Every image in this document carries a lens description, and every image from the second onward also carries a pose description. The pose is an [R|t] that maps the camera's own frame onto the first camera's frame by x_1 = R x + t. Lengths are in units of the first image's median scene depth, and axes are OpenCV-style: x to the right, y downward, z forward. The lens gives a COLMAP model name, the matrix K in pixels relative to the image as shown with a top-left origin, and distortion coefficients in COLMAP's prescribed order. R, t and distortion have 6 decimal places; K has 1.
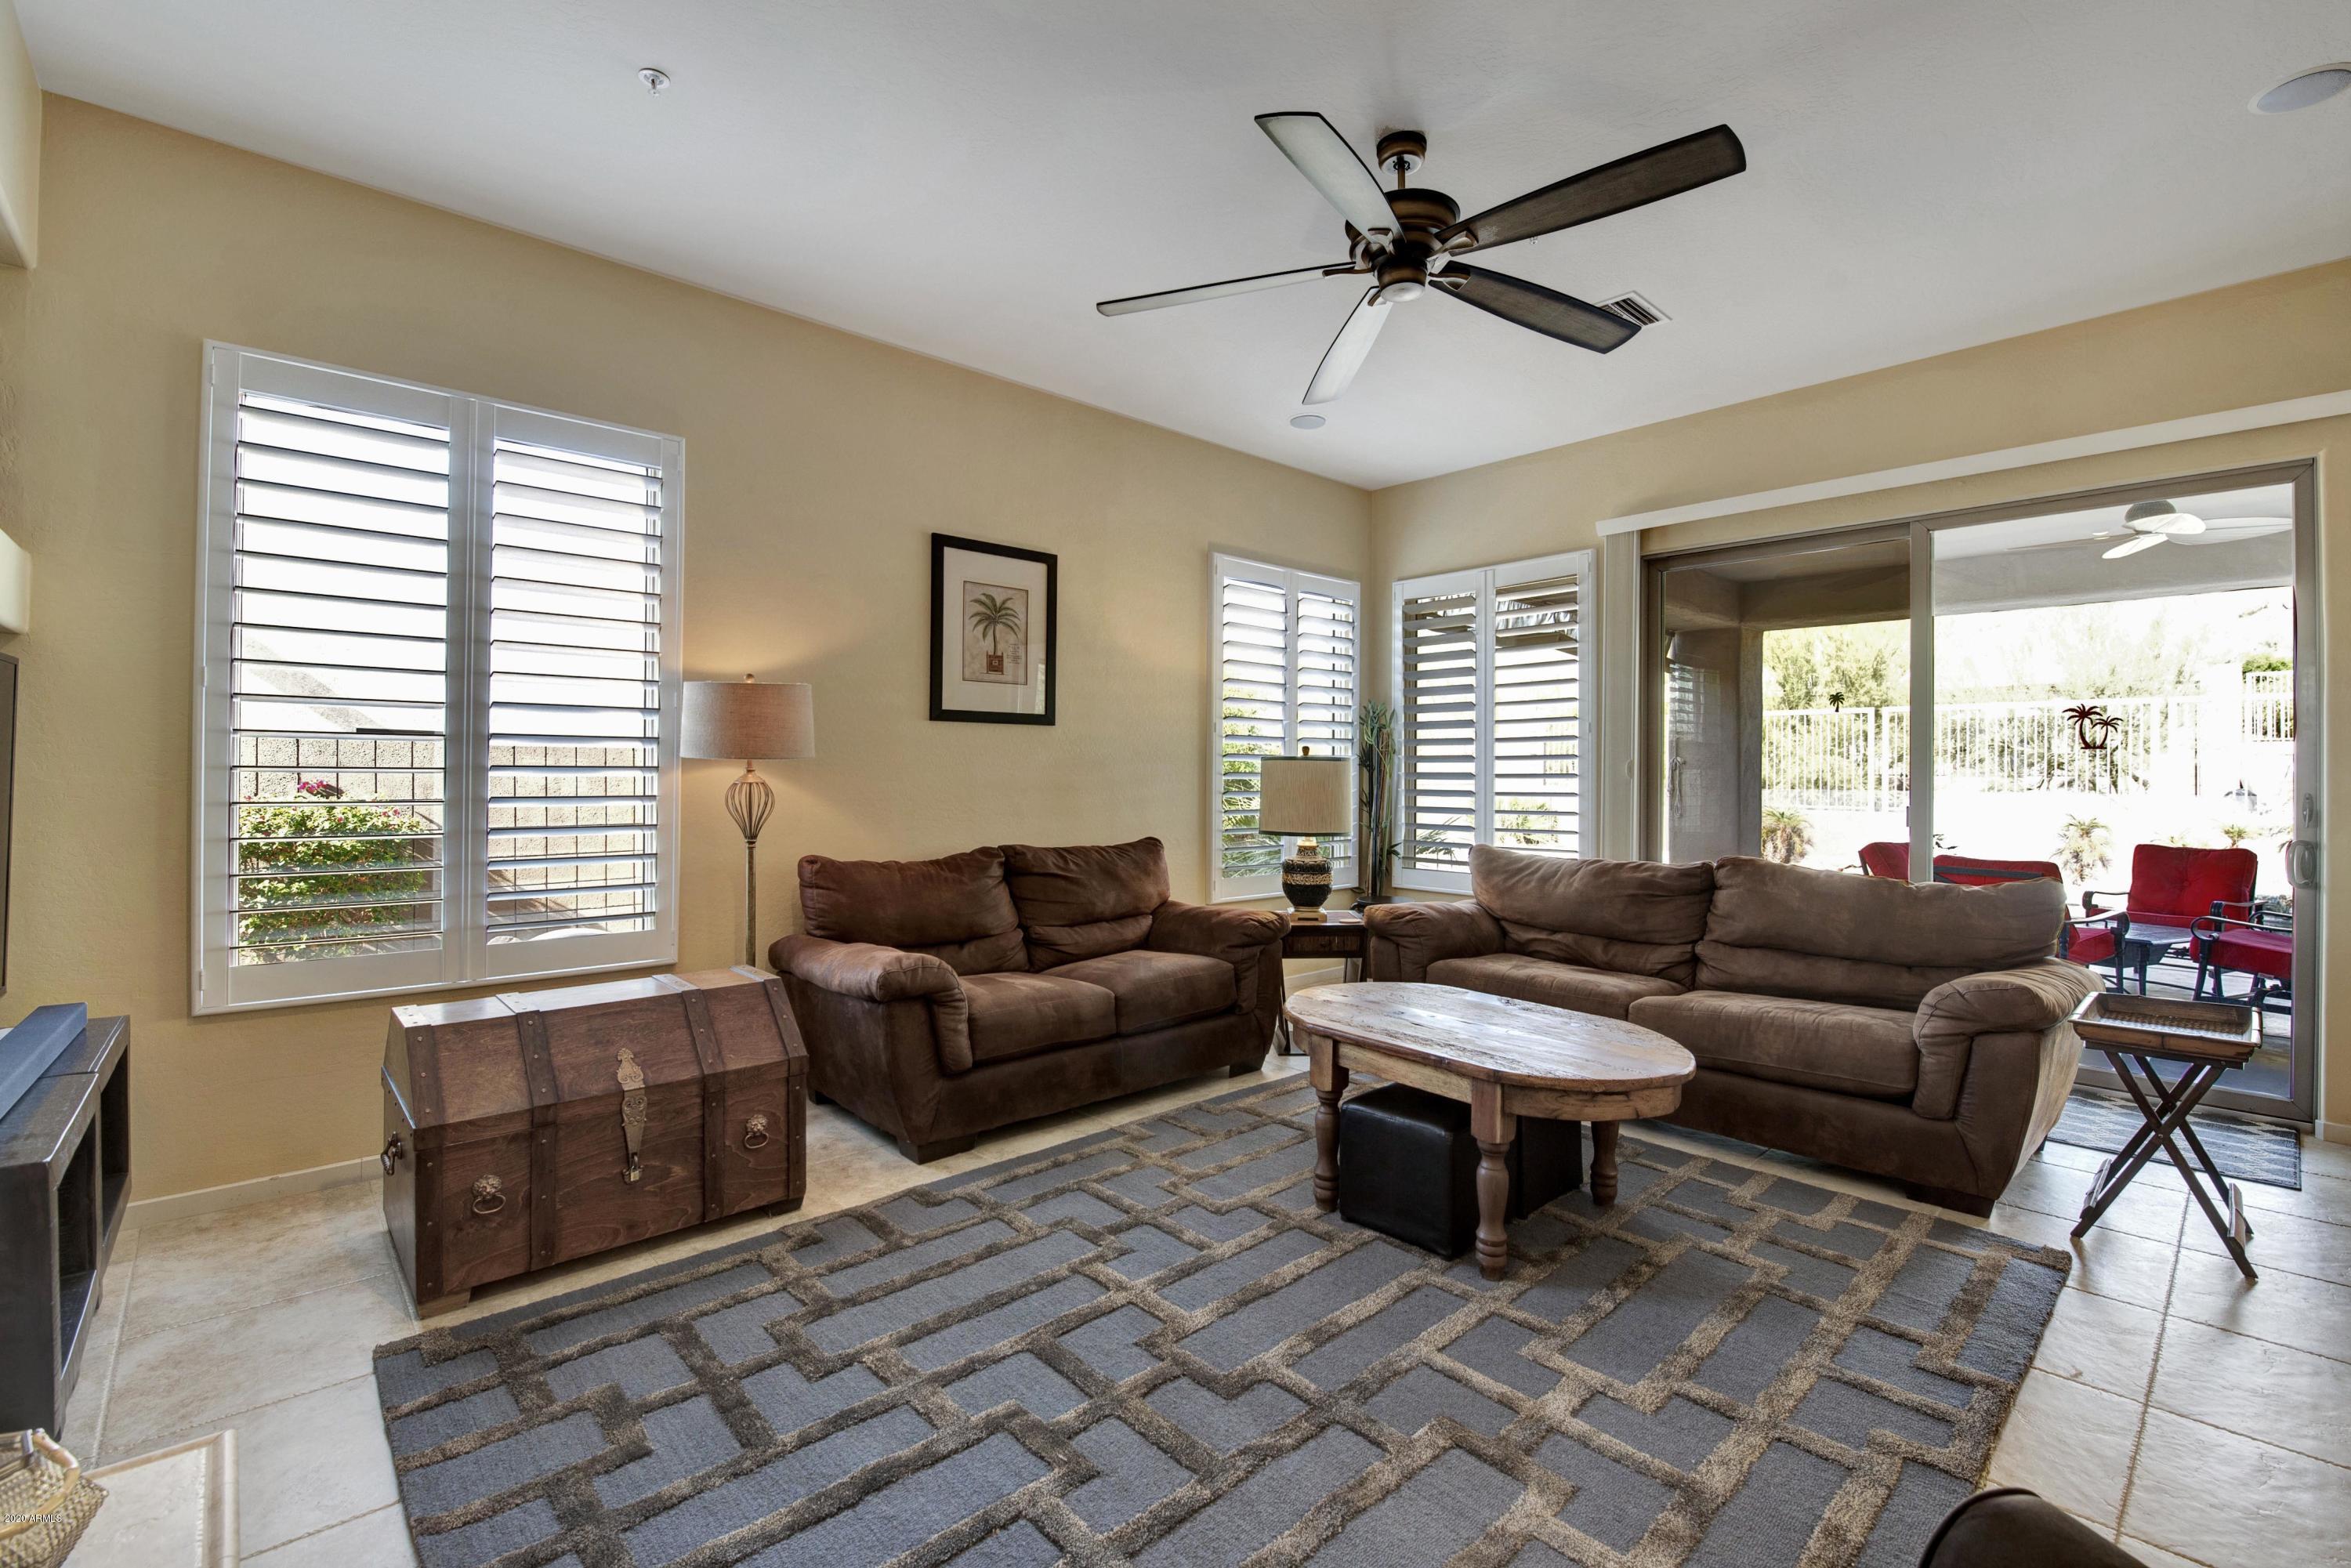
lens RADIAL K [[1015.1, 0, 1174.0], [0, 1015.1, 781.5], [0, 0, 1]] dist [-0.003502, -0.000284]
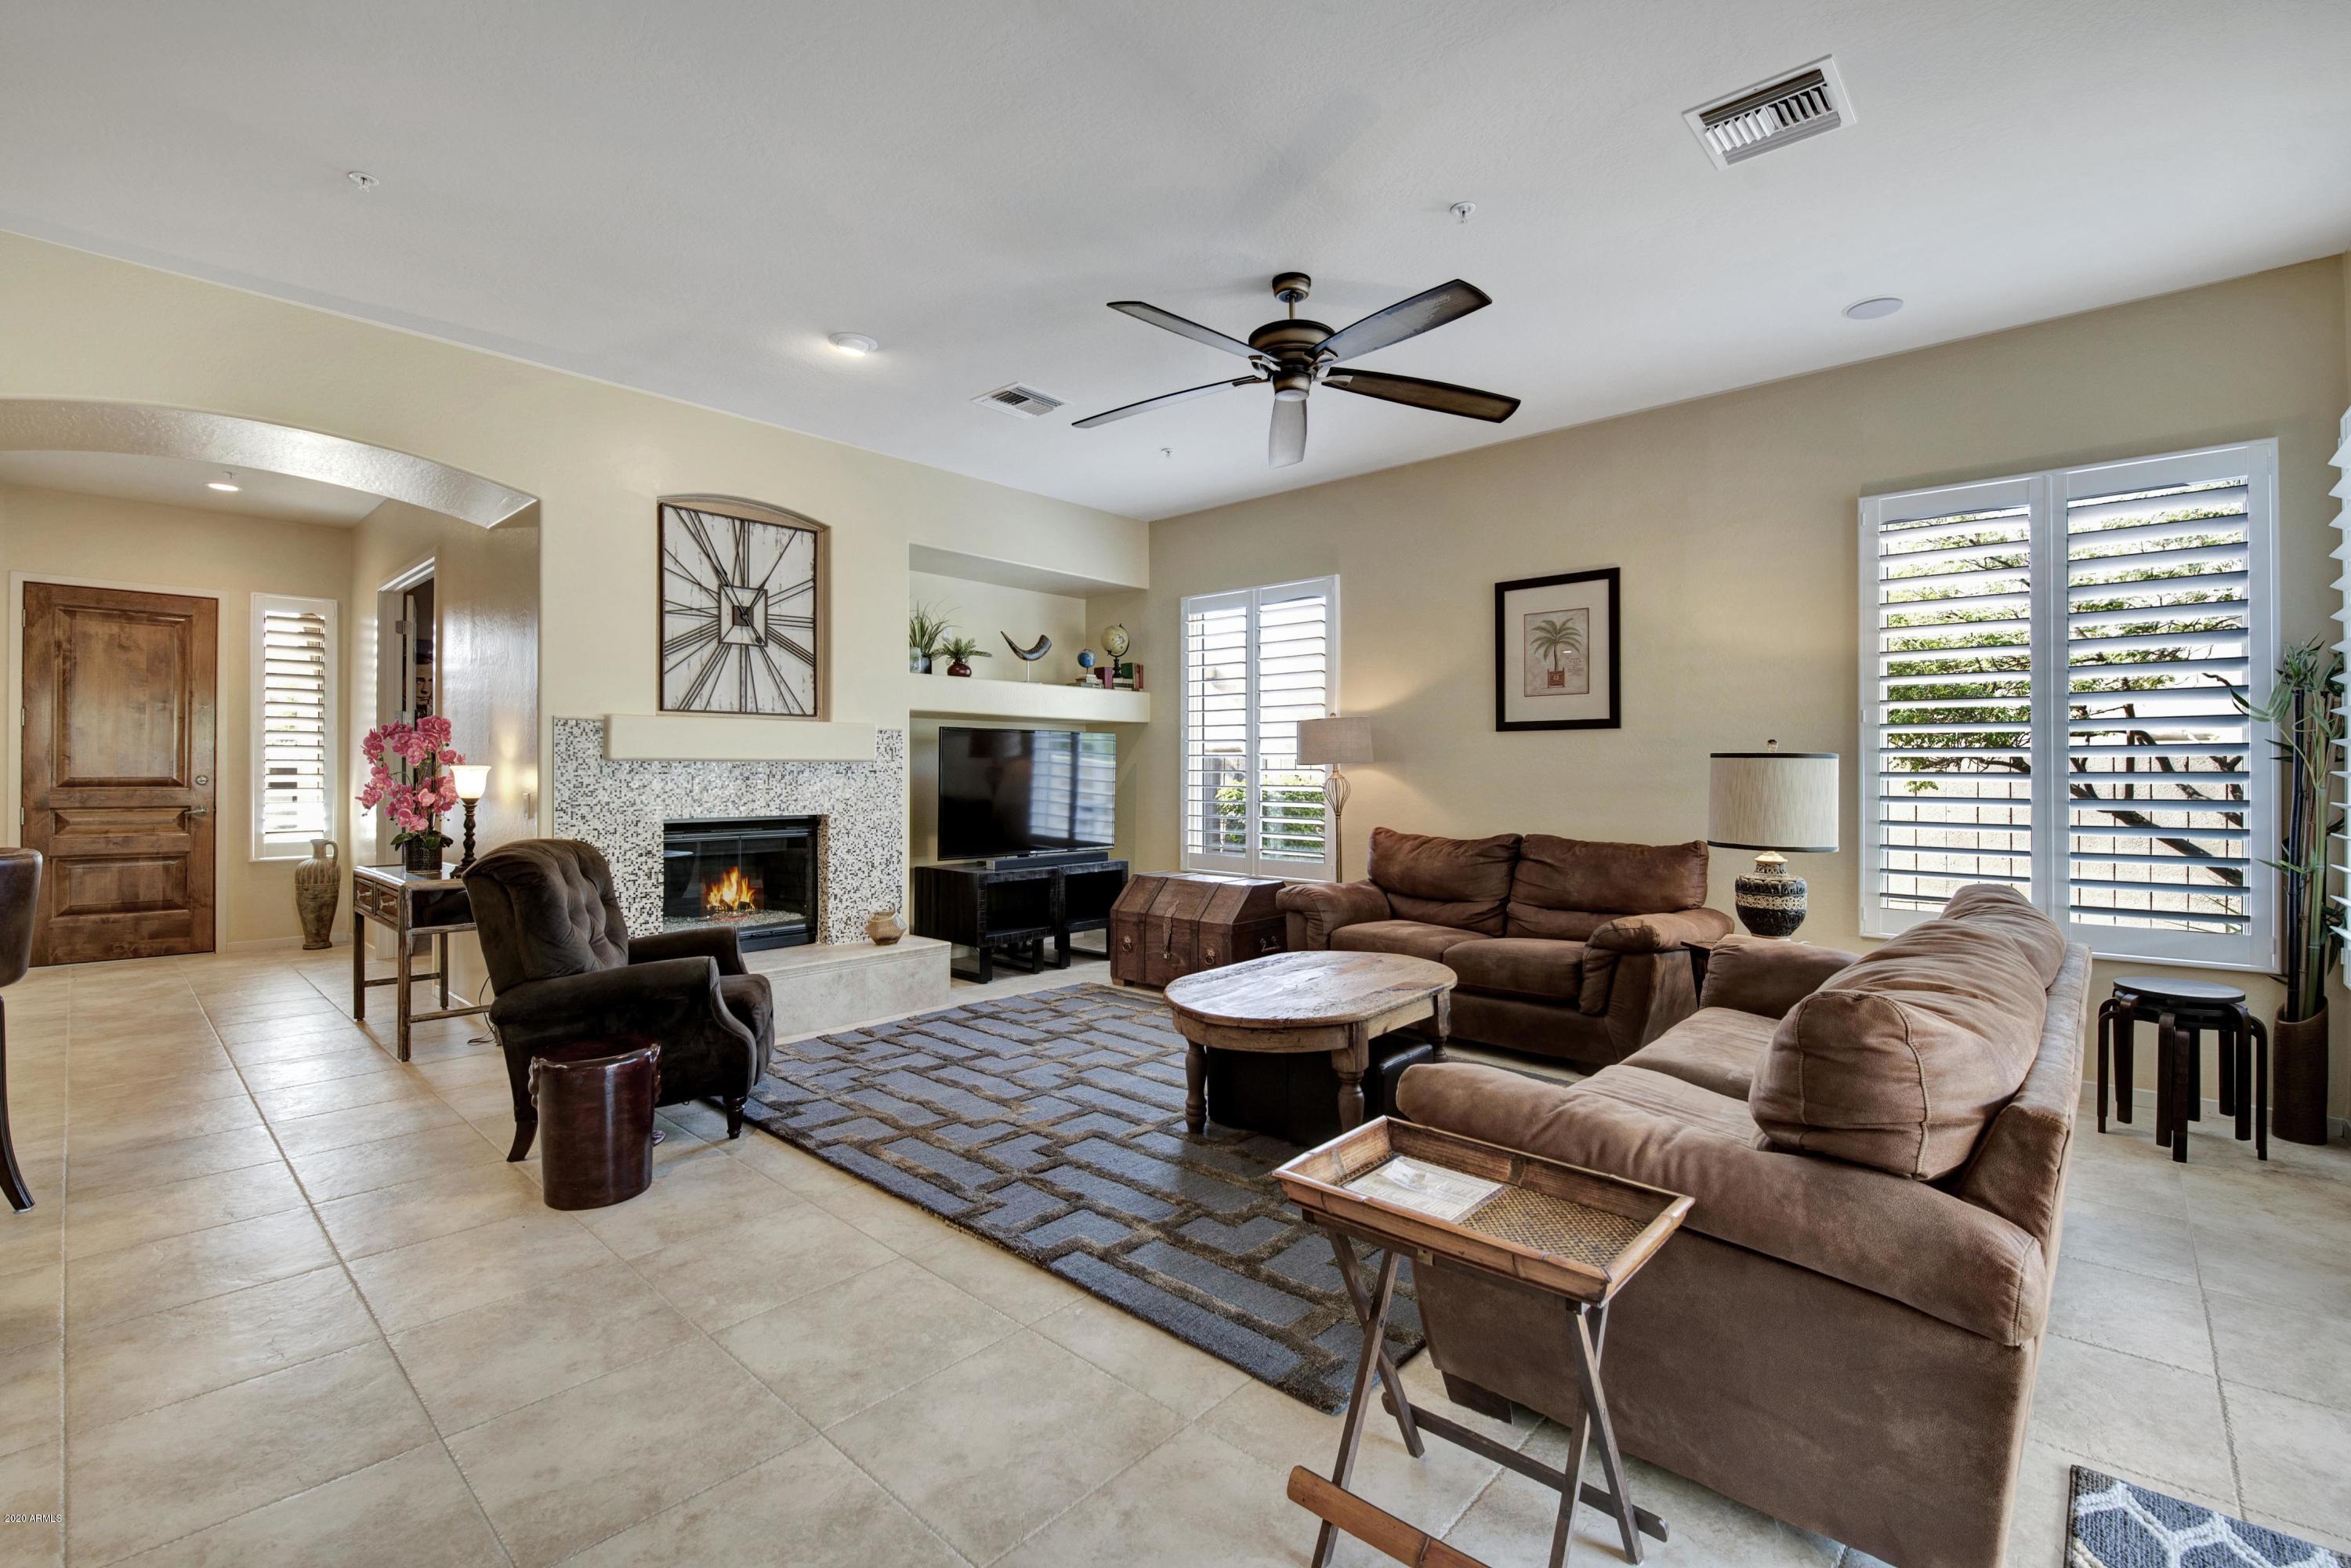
lens RADIAL K [[1015.1, 0, 1174.9], [0, 1015.1, 776.4], [0, 0, 1]] dist [-0.003502, -0.000284]
pose [[0.095096, 0.005195, -0.995455, 0.934489], [-0.007554, 0.999961, 0.004497, -0.006692], [0.995439, 0.007092, 0.095131, 0.458298]]
